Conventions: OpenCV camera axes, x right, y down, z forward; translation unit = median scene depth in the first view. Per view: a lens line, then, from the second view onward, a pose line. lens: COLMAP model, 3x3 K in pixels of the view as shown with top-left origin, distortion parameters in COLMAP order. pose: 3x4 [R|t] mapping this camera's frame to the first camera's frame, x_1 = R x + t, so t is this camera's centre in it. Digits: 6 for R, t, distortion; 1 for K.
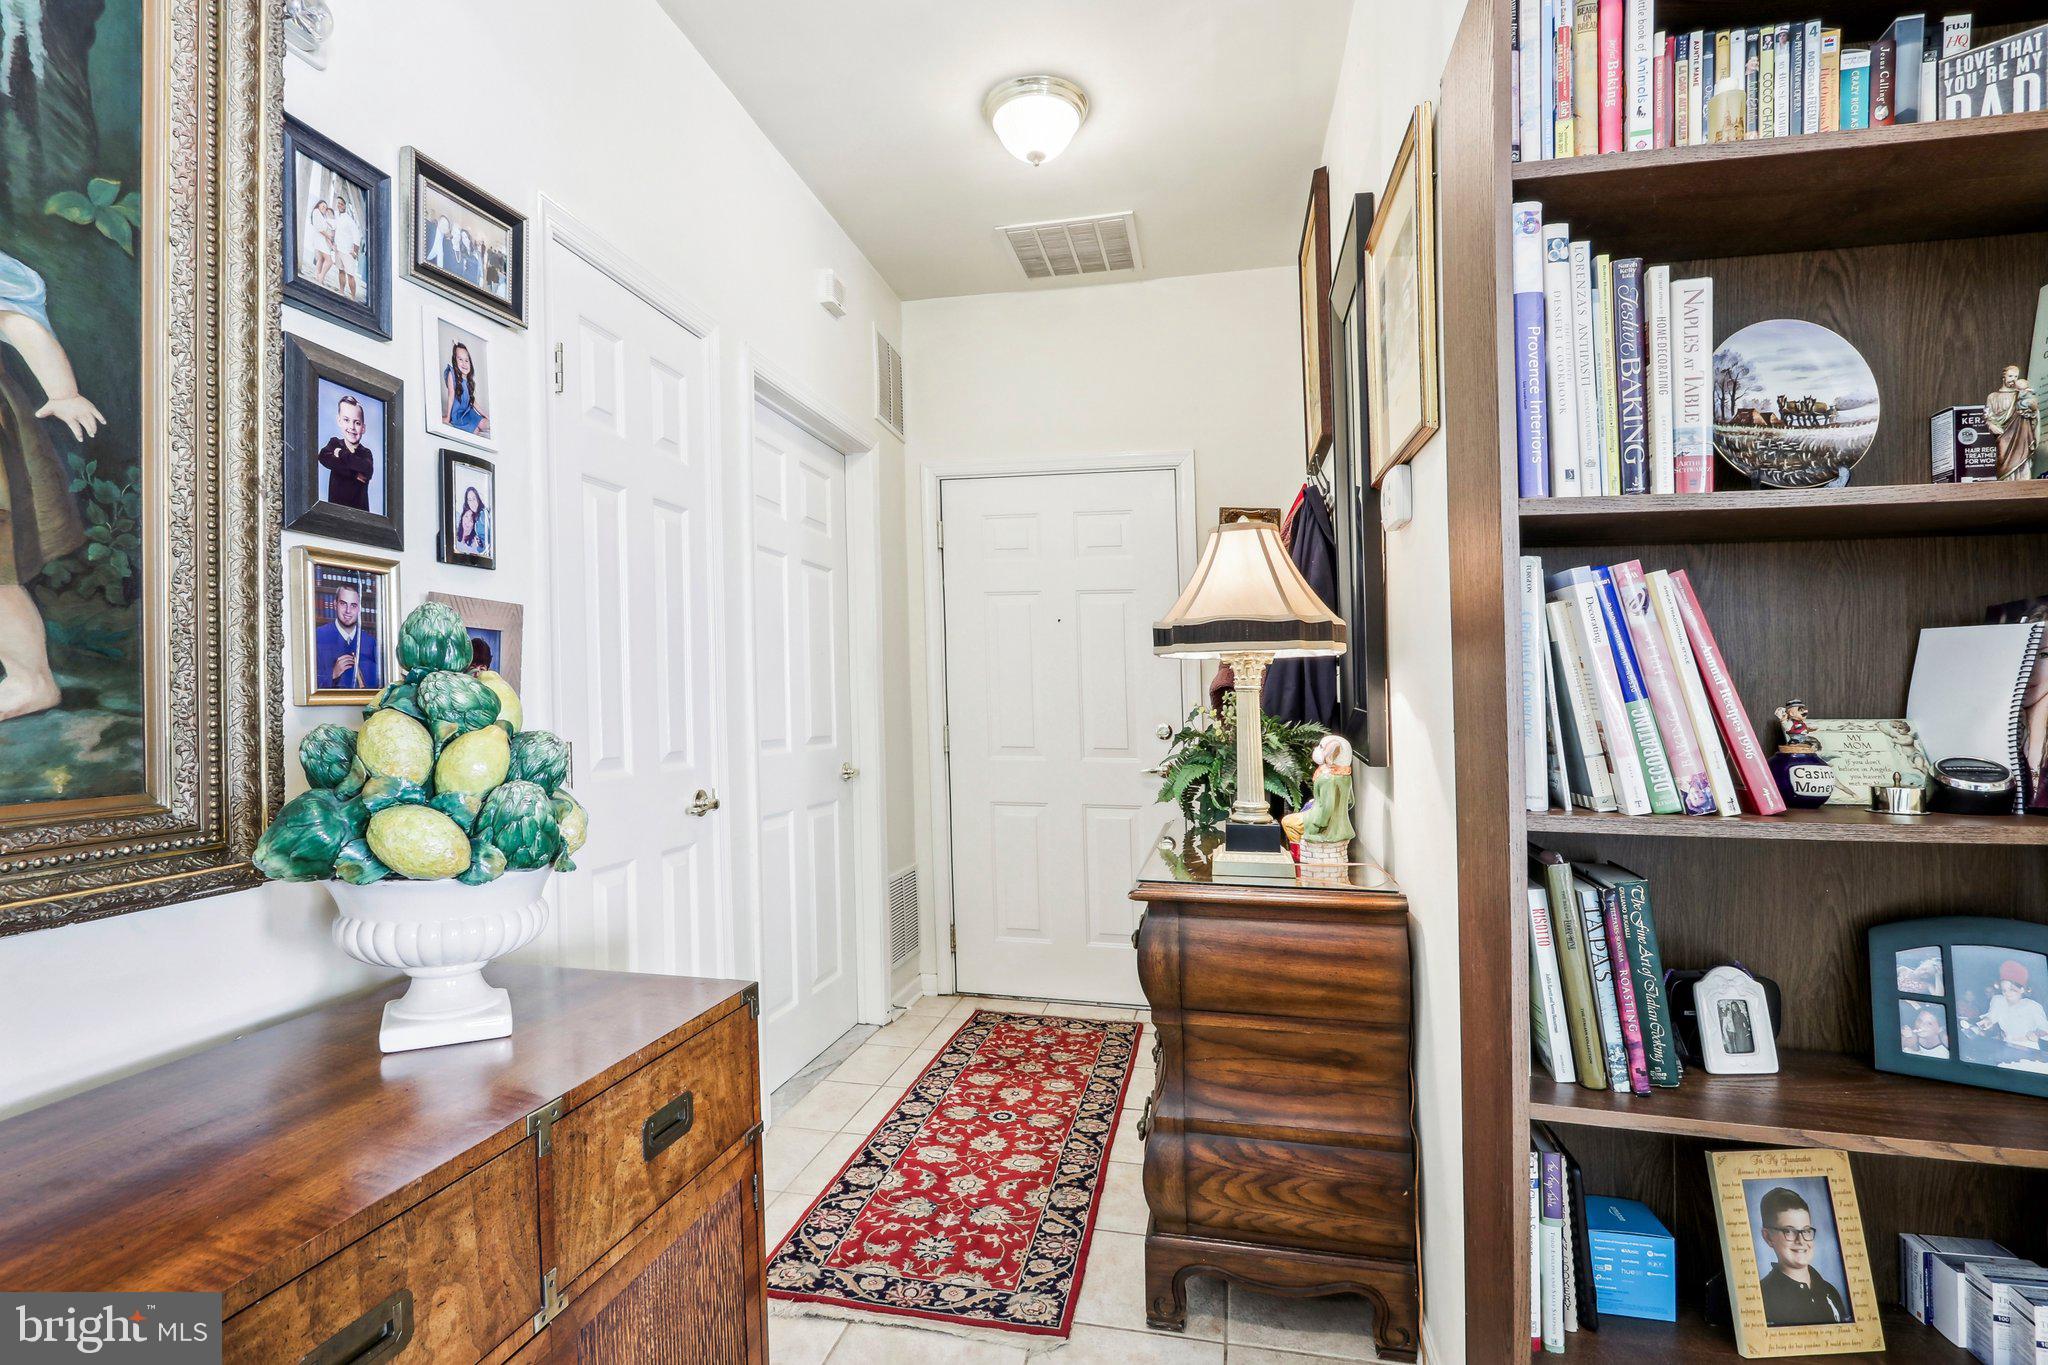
lens RADIAL K [[979.2, 0, 1002.5], [0, 979.2, 755.5], [0, 0, 1]] dist [-0.015204, 0.002570]
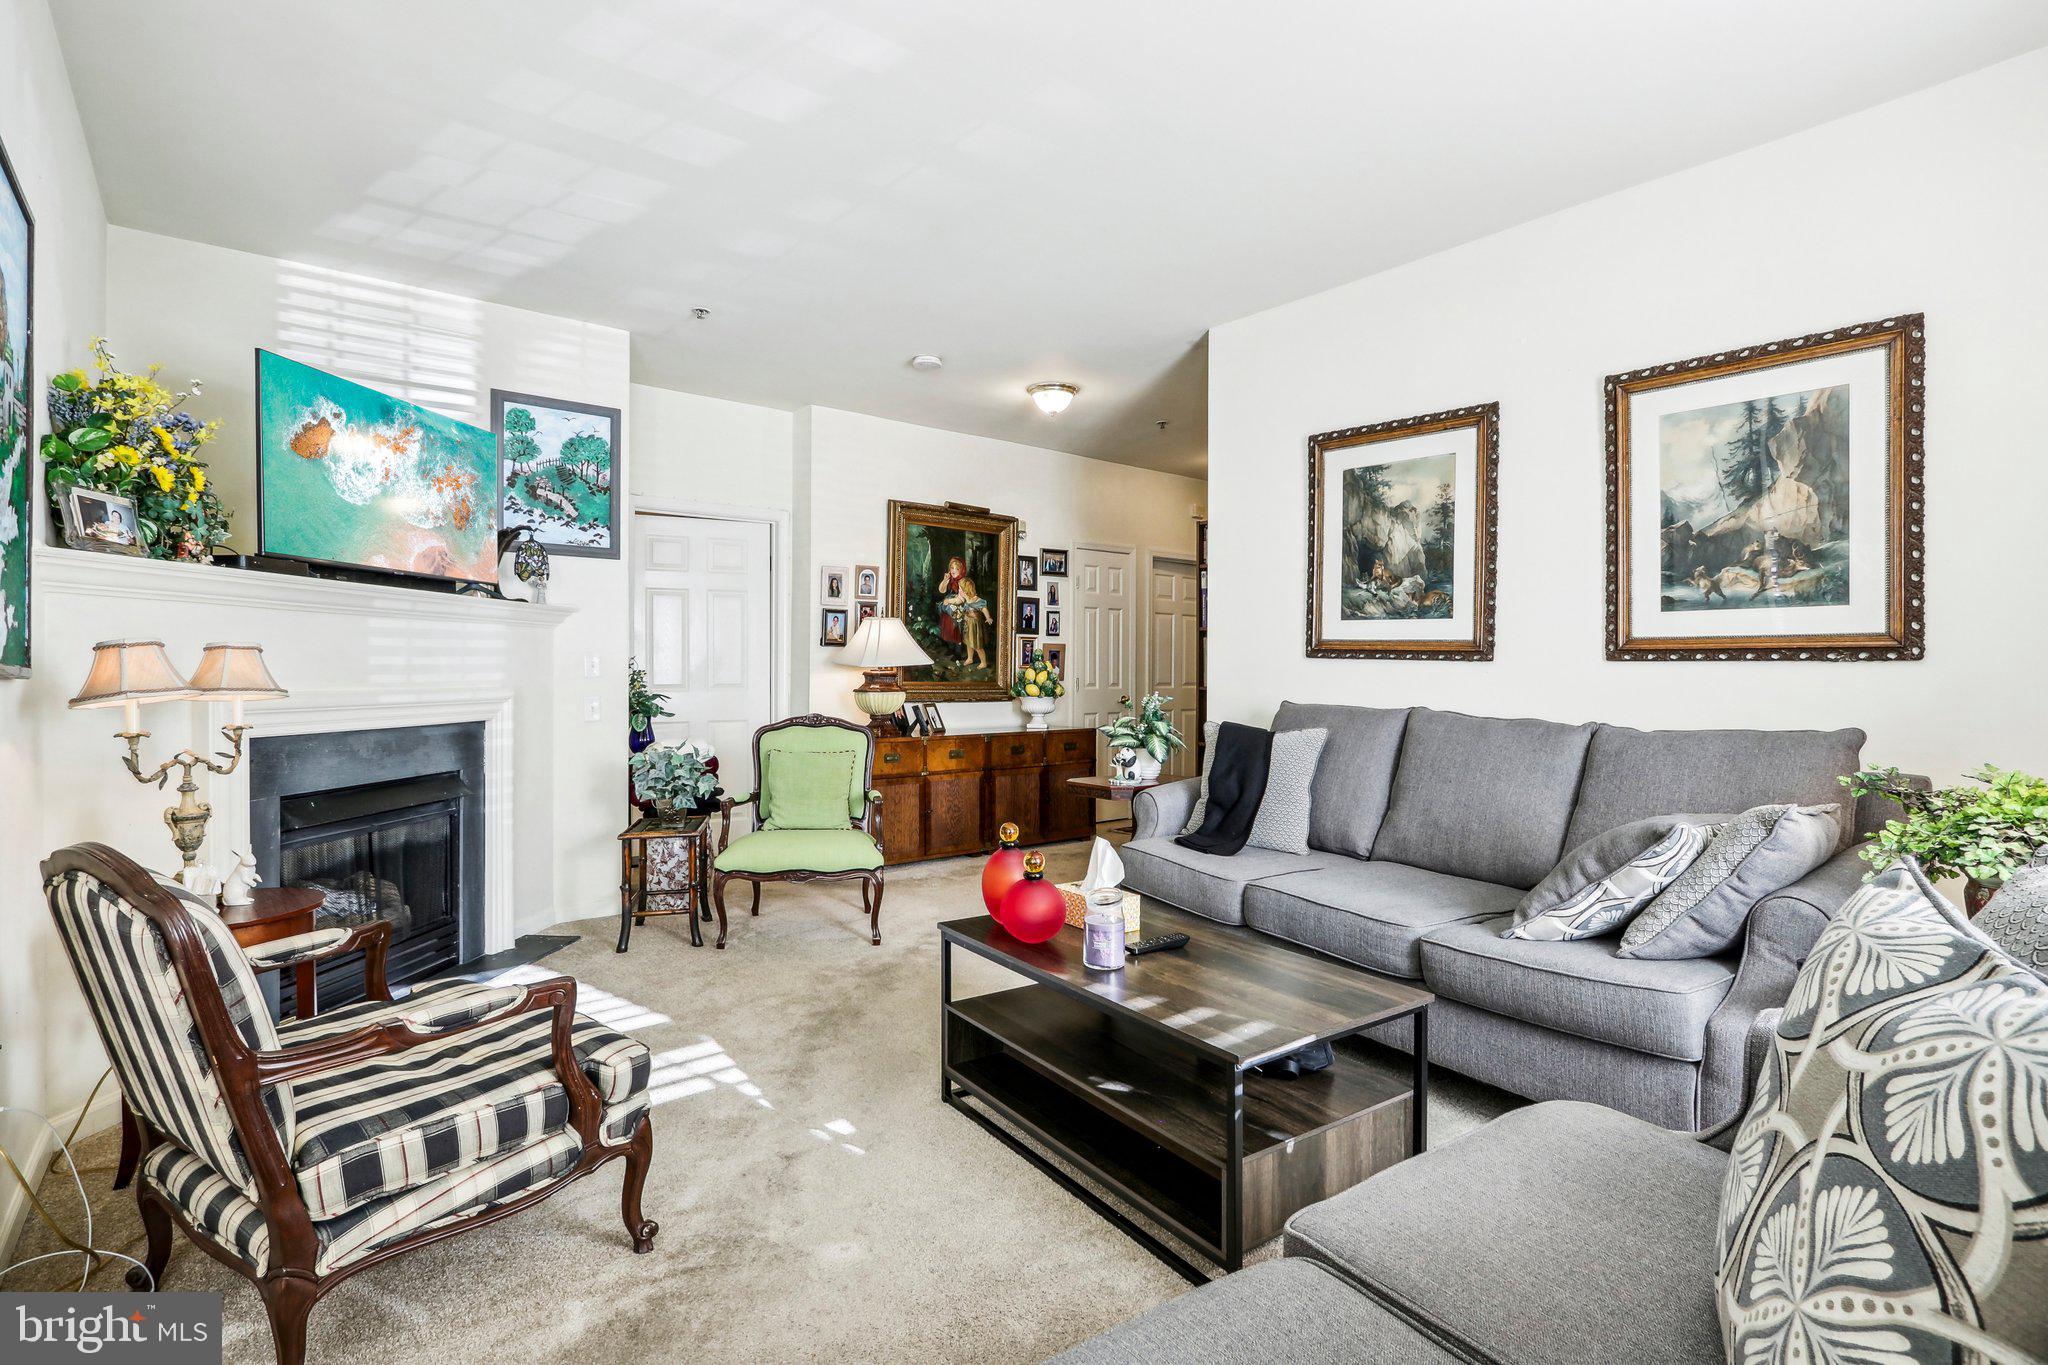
lens RADIAL K [[979.2, 0, 1025.8], [0, 979.2, 679.1], [0, 0, 1]] dist [-0.015204, 0.002570]
pose [[0.791991, -0.000234, -0.610532, 2.342127], [-0.031274, 0.998672, -0.040952, 0.207496], [0.609731, 0.051528, 0.790932, -2.913233]]
